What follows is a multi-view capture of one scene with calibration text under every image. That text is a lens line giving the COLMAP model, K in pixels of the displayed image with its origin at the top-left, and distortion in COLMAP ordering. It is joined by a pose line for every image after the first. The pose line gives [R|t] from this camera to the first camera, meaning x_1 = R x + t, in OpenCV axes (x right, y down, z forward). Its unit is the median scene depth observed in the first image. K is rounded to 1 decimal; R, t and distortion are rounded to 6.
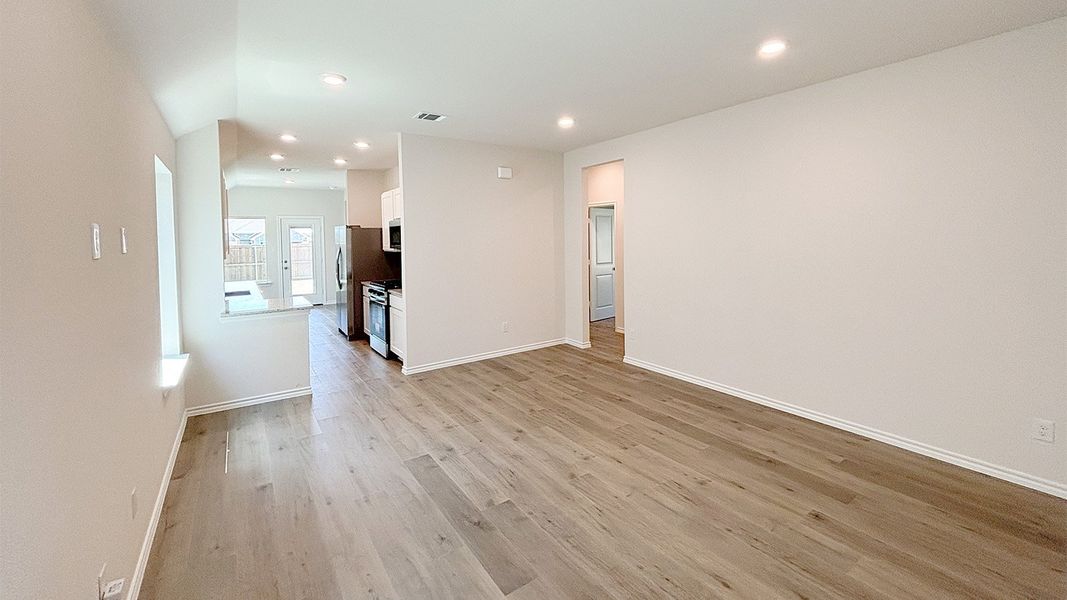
lens RADIAL K [[432.0, 0, 534.2], [0, 432.0, 247.0], [0, 0, 1]] dist [0.002143, -0.000001]
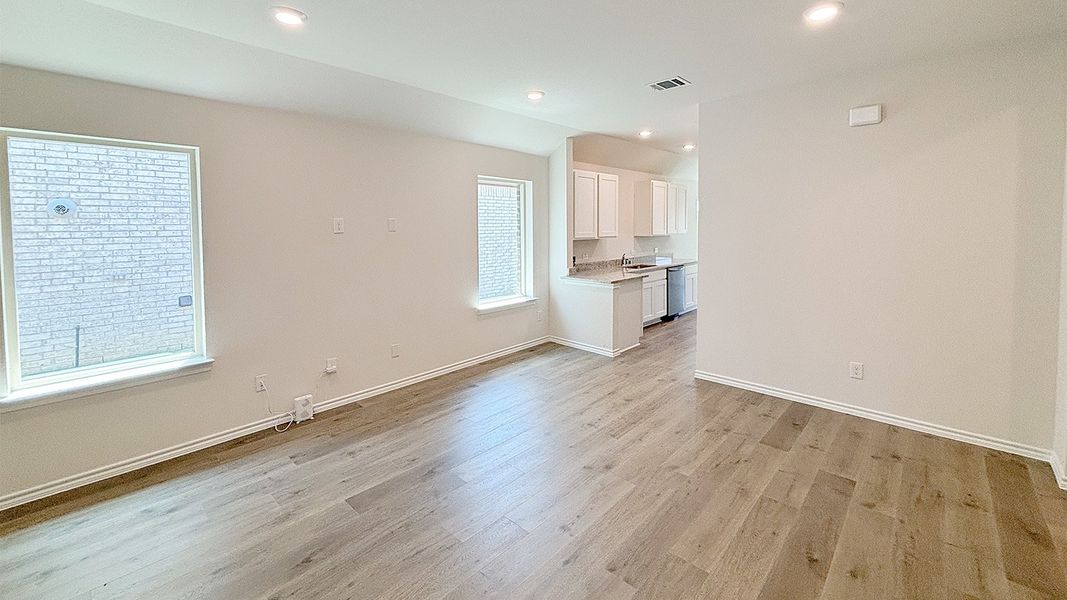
lens RADIAL K [[433.3, 0, 535.4], [0, 433.3, 238.5], [0, 0, 1]] dist [0.000580, -0.000157]
pose [[0.210711, 0.042754, -0.976613, 0.722297], [-0.021938, 0.998998, 0.039001, -0.025106], [0.977302, 0.013207, 0.211438, 0.709989]]
